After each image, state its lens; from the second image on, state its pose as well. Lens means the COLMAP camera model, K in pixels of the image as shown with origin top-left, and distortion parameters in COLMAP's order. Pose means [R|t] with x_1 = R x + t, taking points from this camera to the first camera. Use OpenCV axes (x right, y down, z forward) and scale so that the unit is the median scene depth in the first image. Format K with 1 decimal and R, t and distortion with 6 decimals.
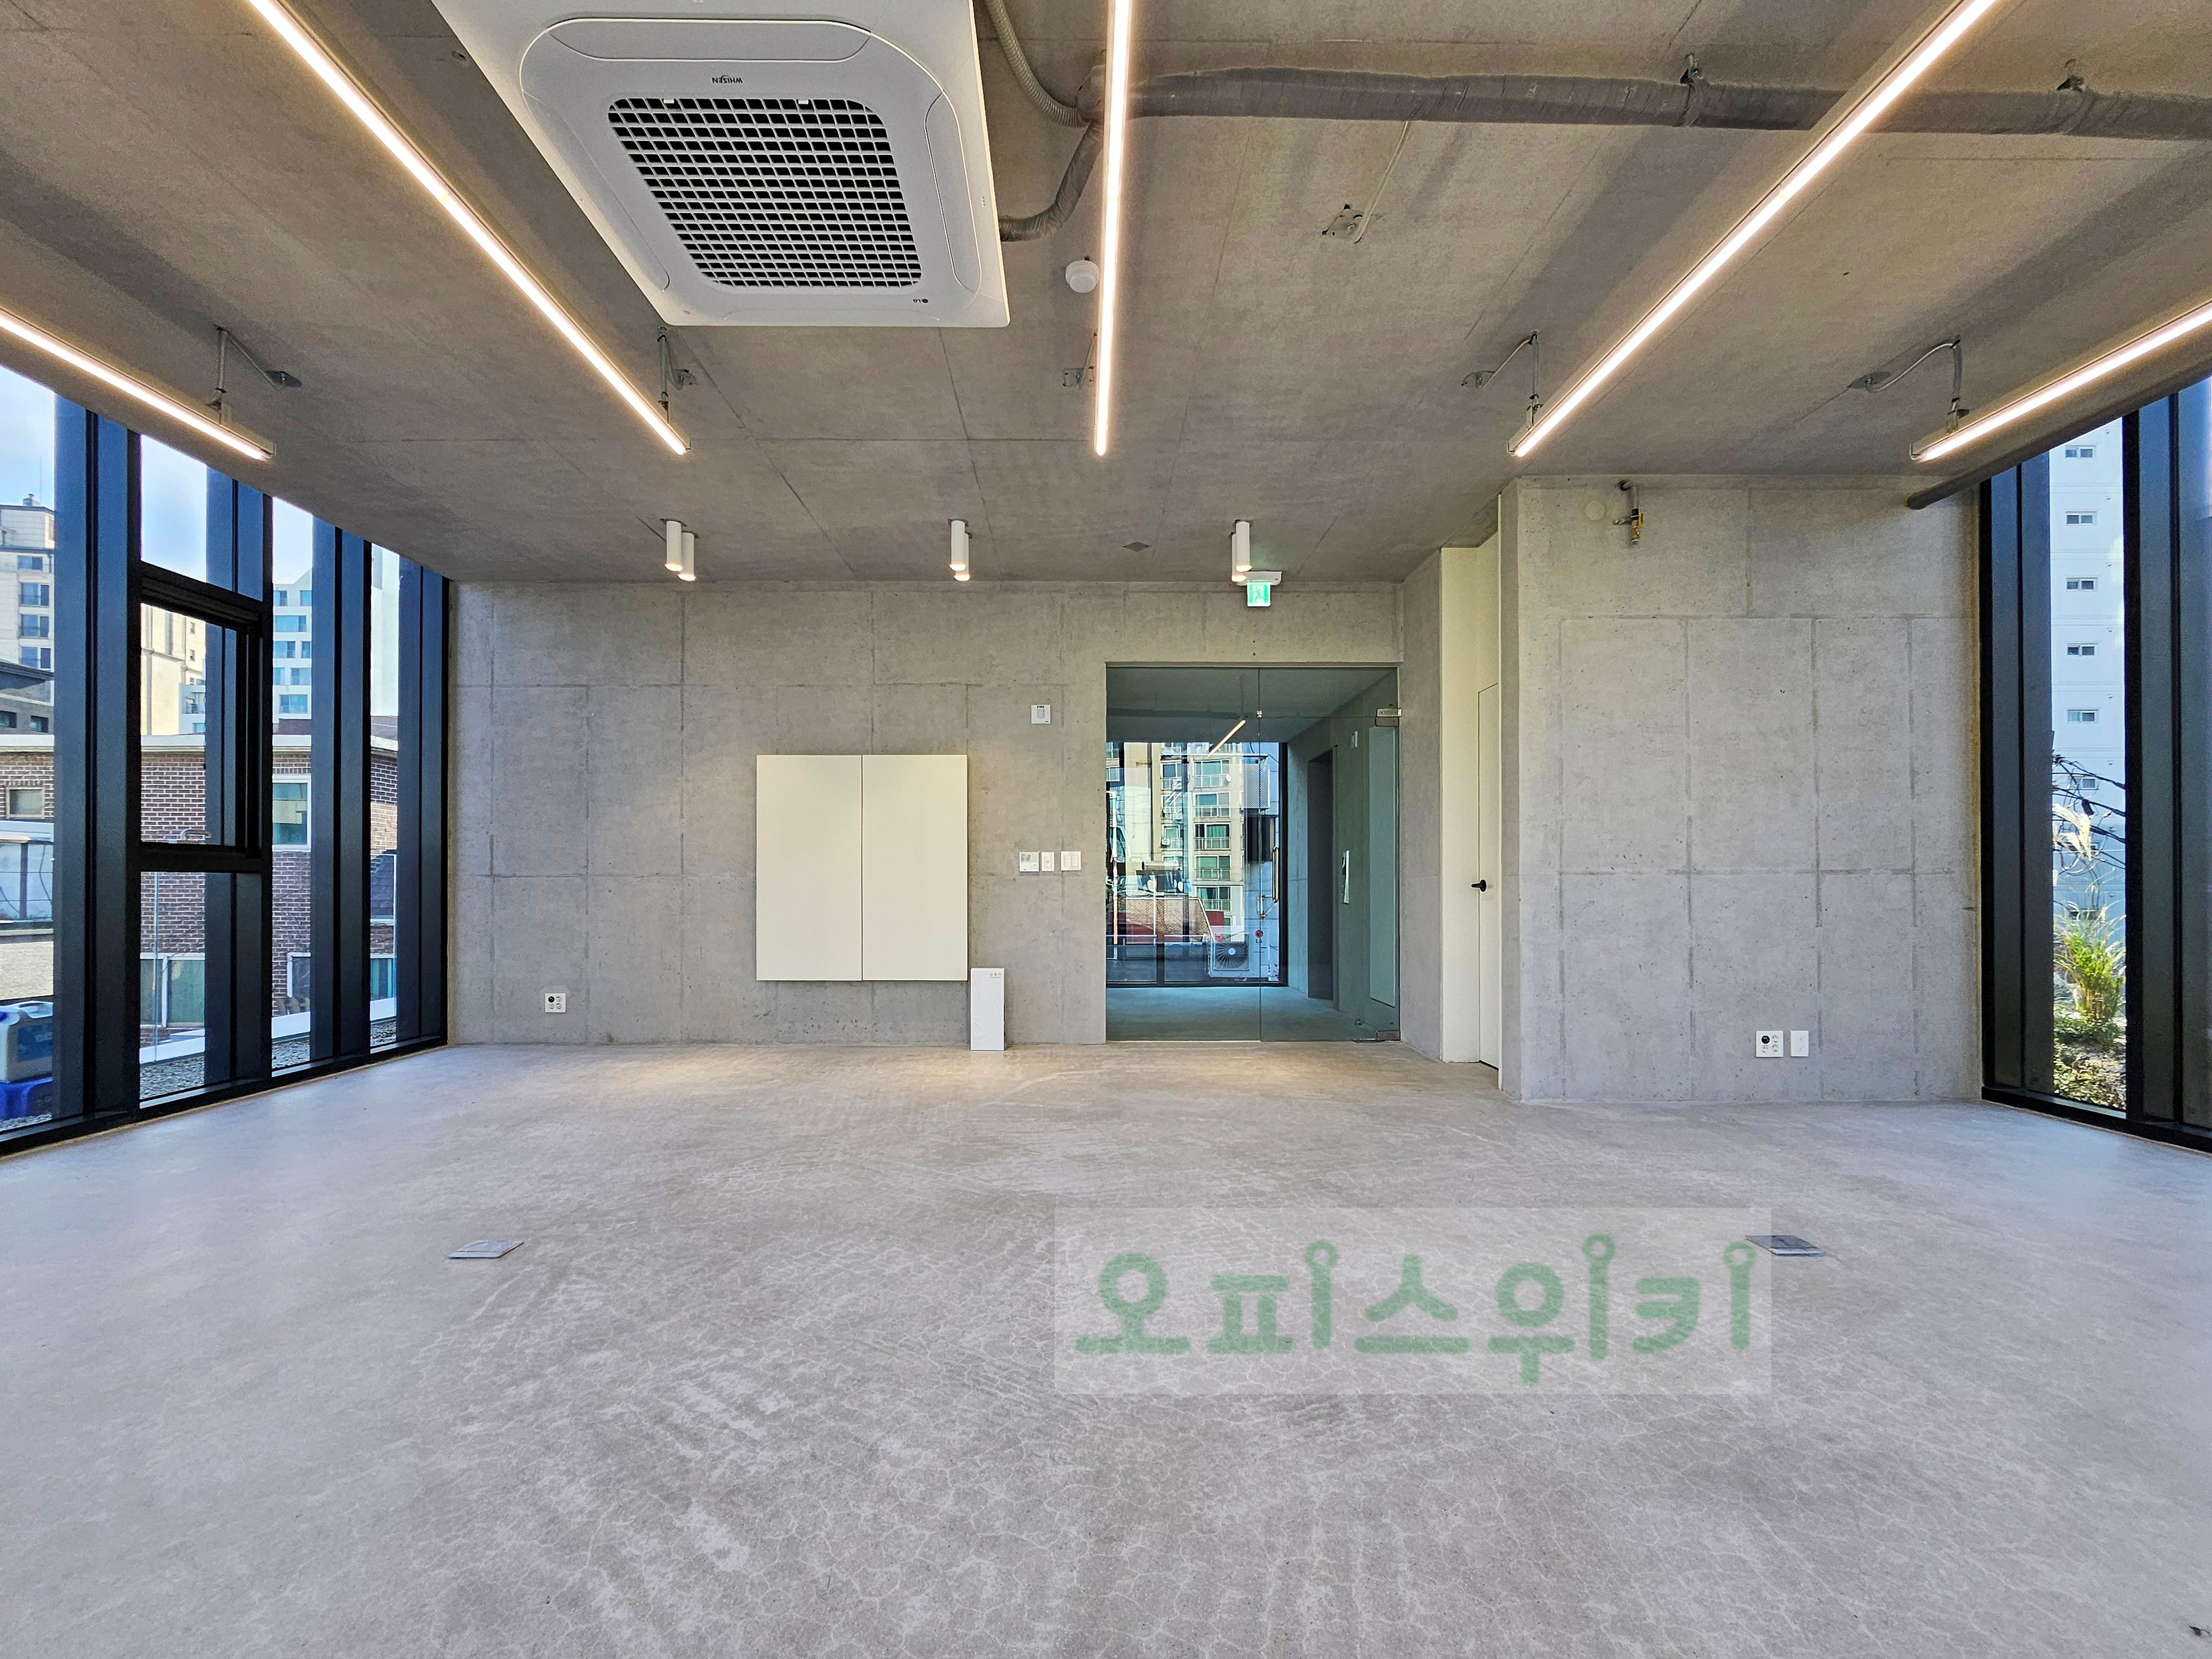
lens RADIAL K [[896.8, 0, 1097.2], [0, 896.8, 879.3], [0, 0, 1]] dist [-0.003323, -0.000506]
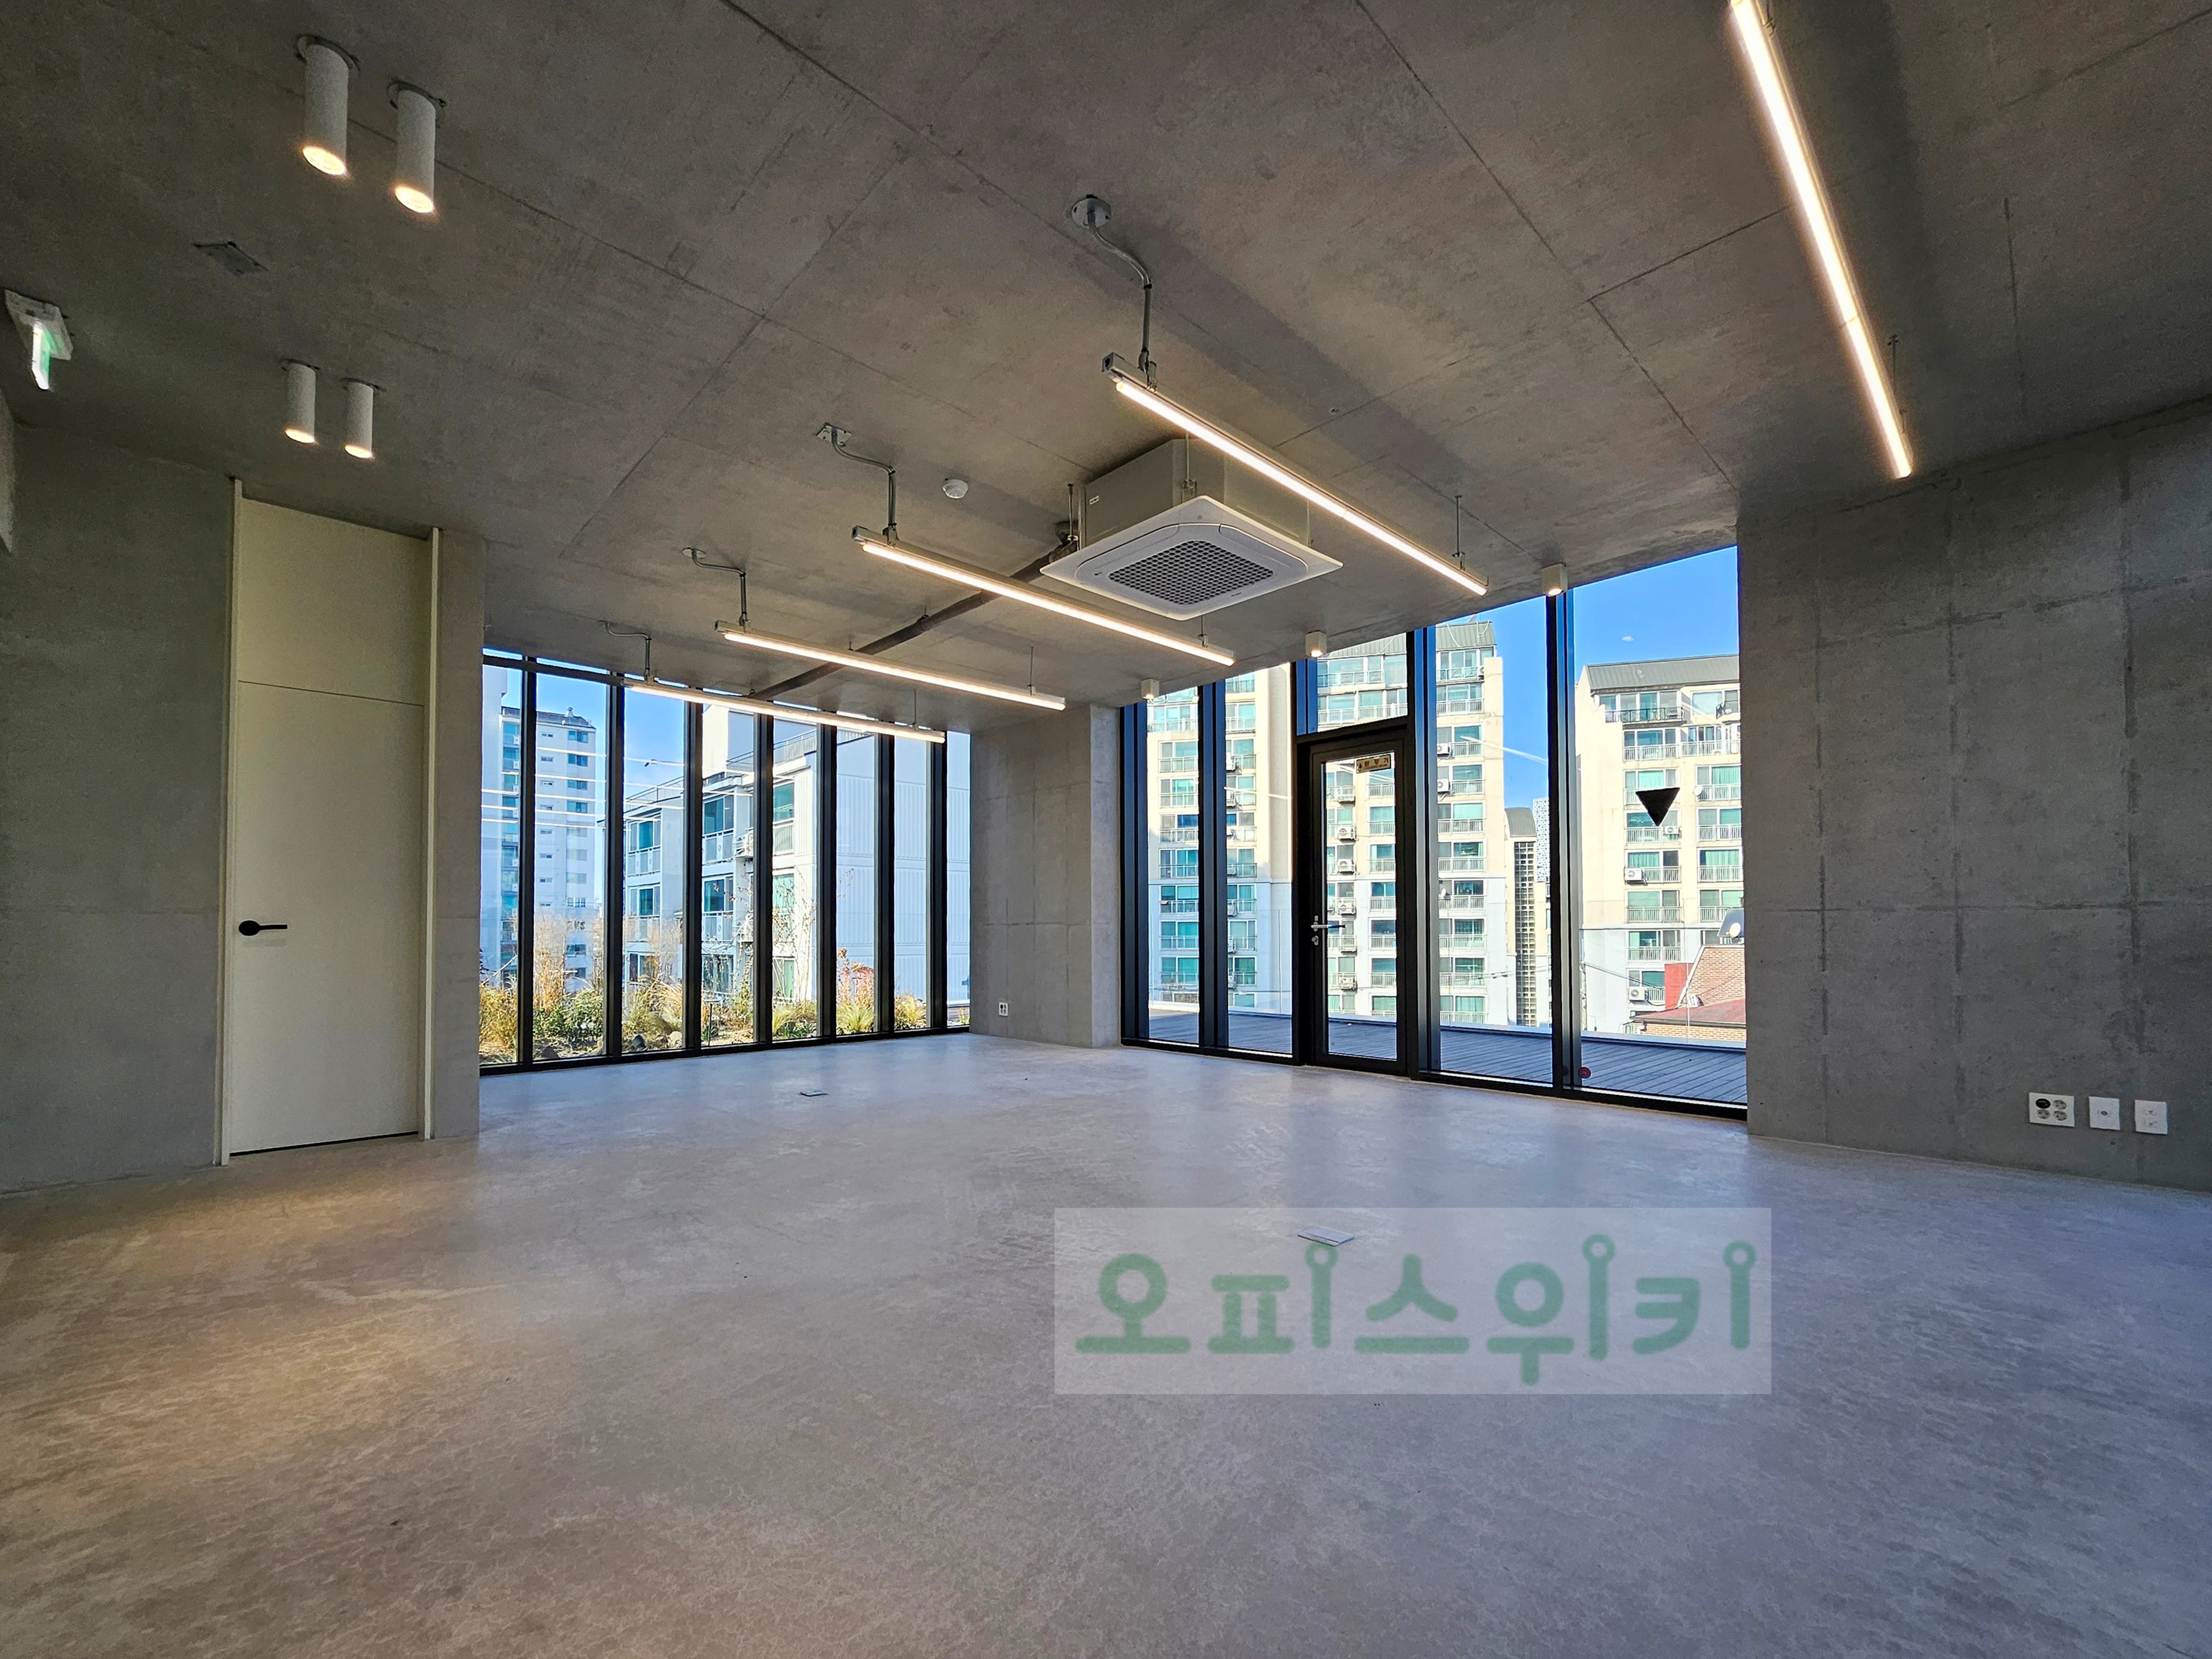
lens RADIAL K [[929.3, 0, 1099.0], [0, 929.3, 916.5], [0, 0, 1]] dist [0.005236, -0.006452]
pose [[-0.678871, 0.016140, 0.734080, -0.823101], [-0.001795, 0.999719, -0.023640, 0.017390], [-0.734255, -0.017366, -0.678652, 1.218017]]
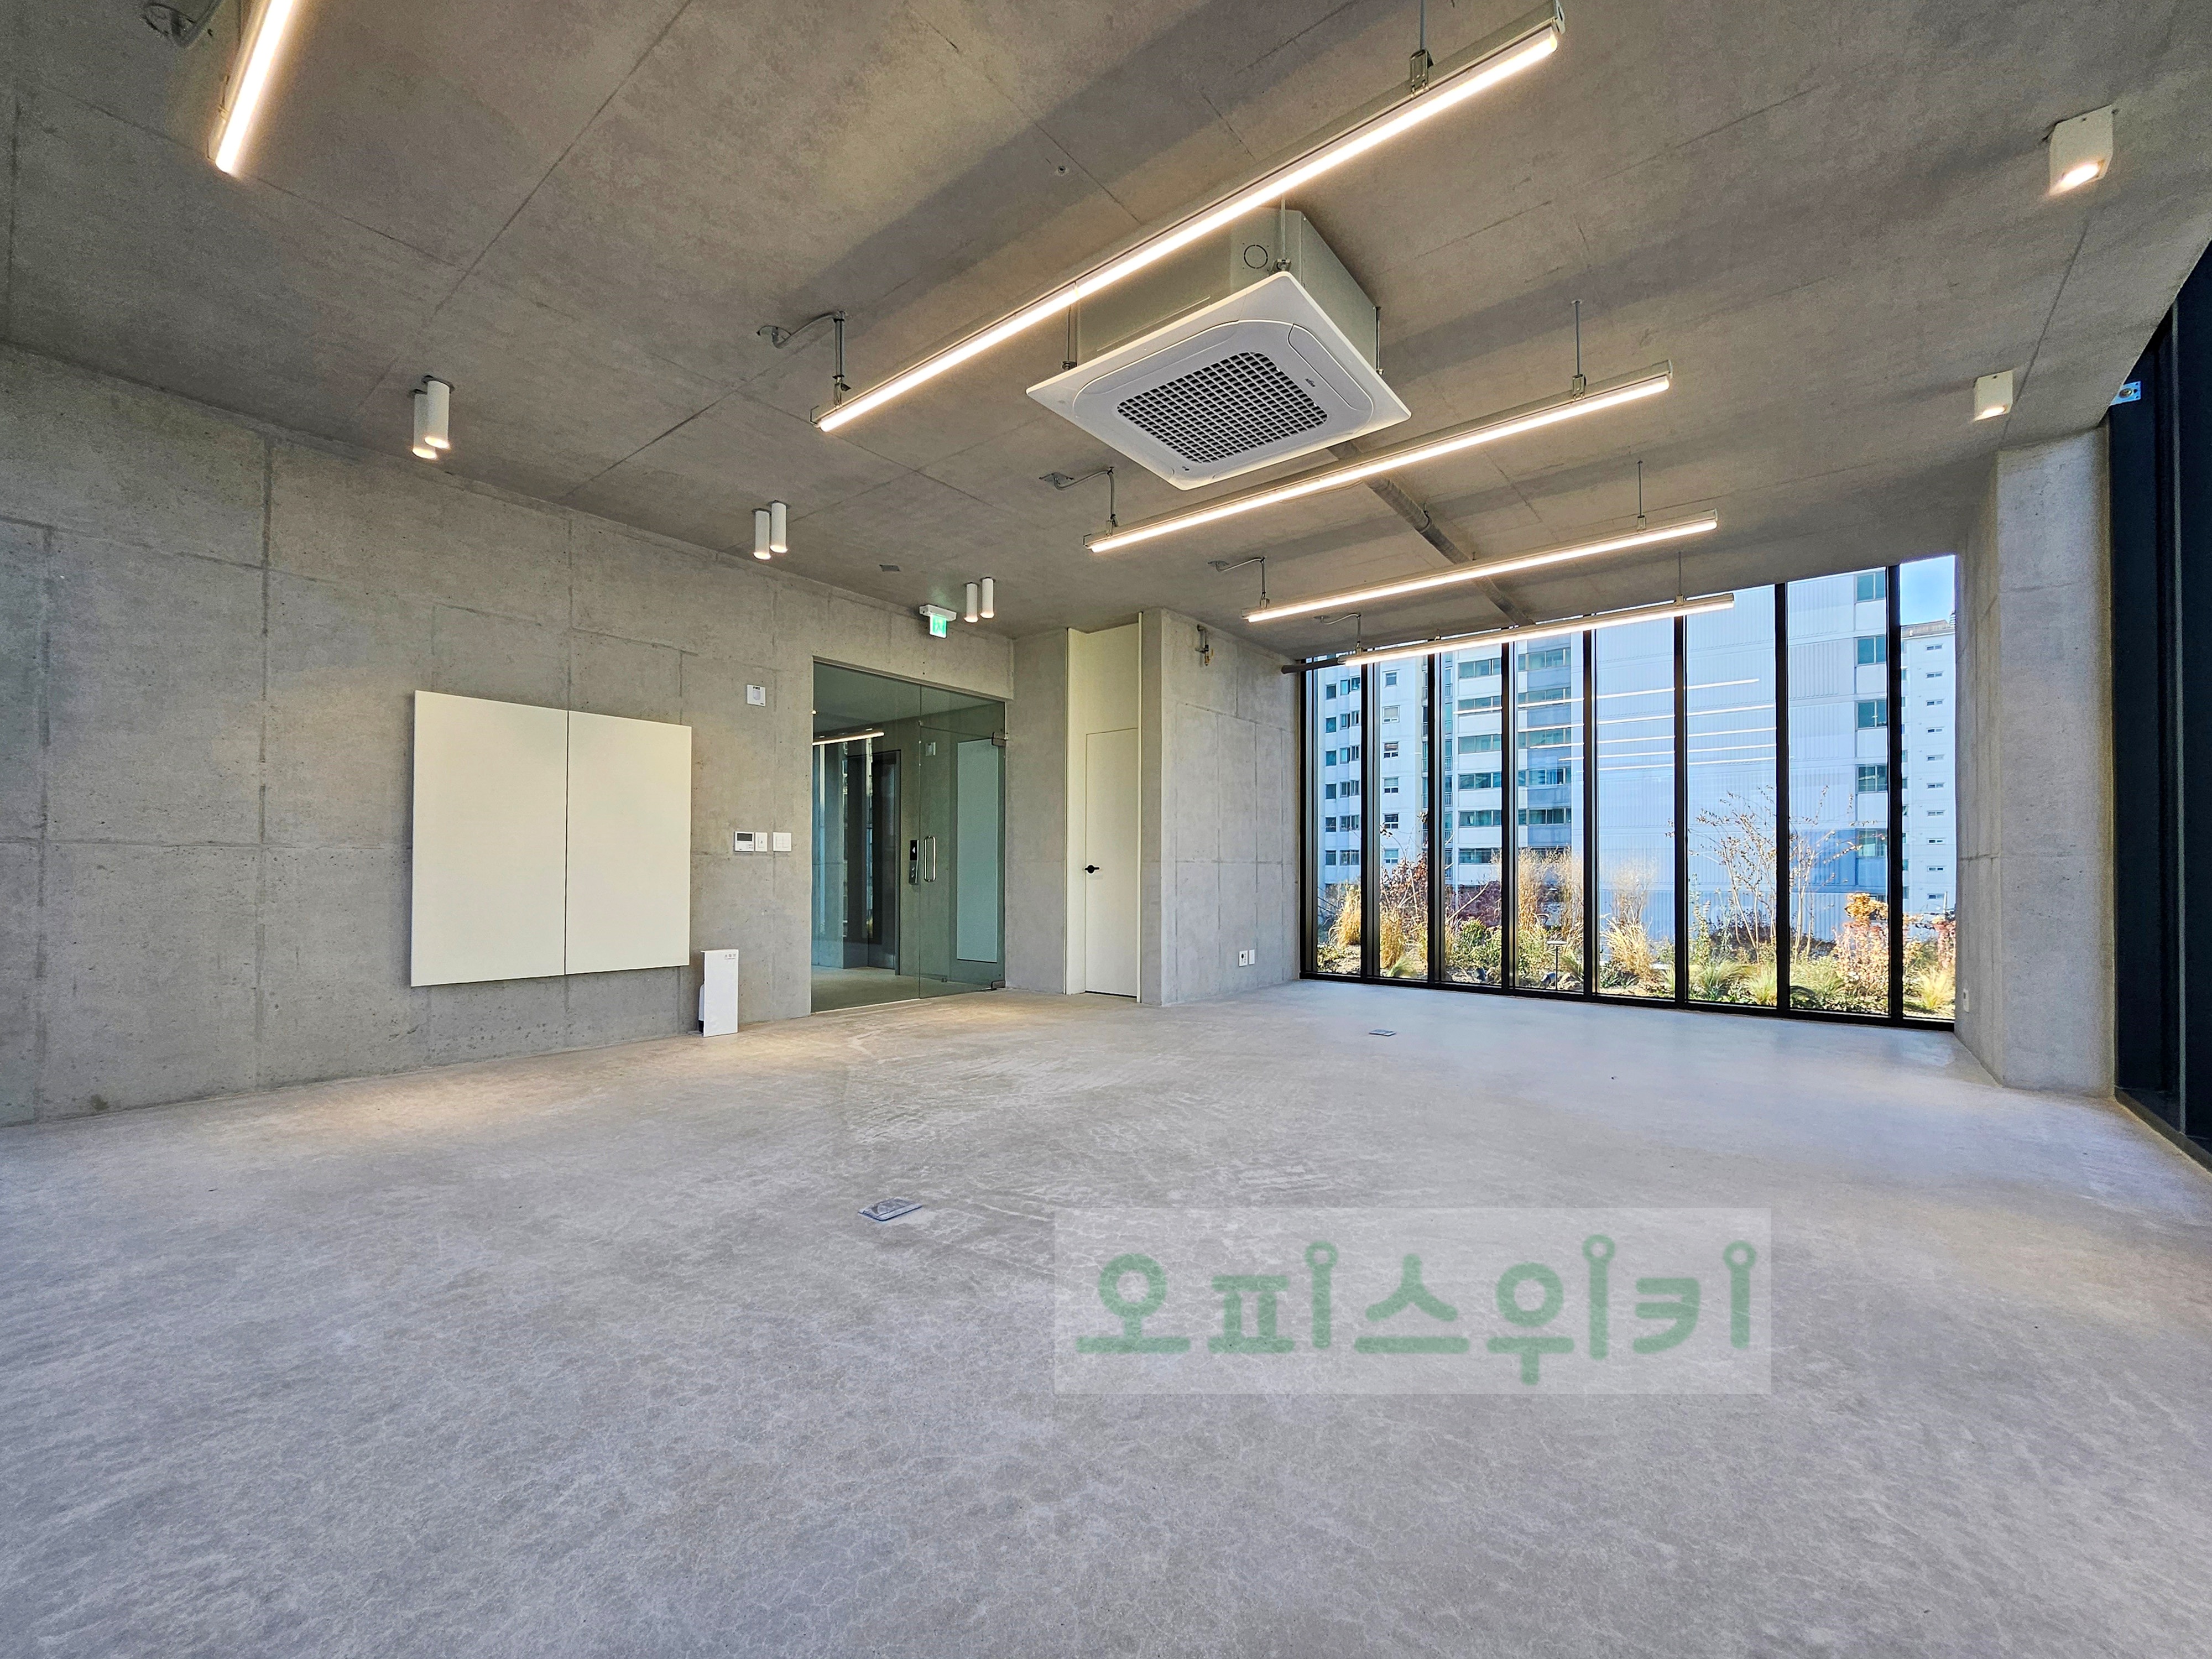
lens RADIAL K [[885.8, 0, 1102.8], [0, 885.8, 861.3], [0, 0, 1]] dist [-0.001780, -0.000139]
pose [[0.632489, 0.014774, 0.774429, -0.795899], [-0.009305, 0.999891, -0.011475, 0.013175], [-0.774514, 0.000052, 0.632557, 0.097542]]
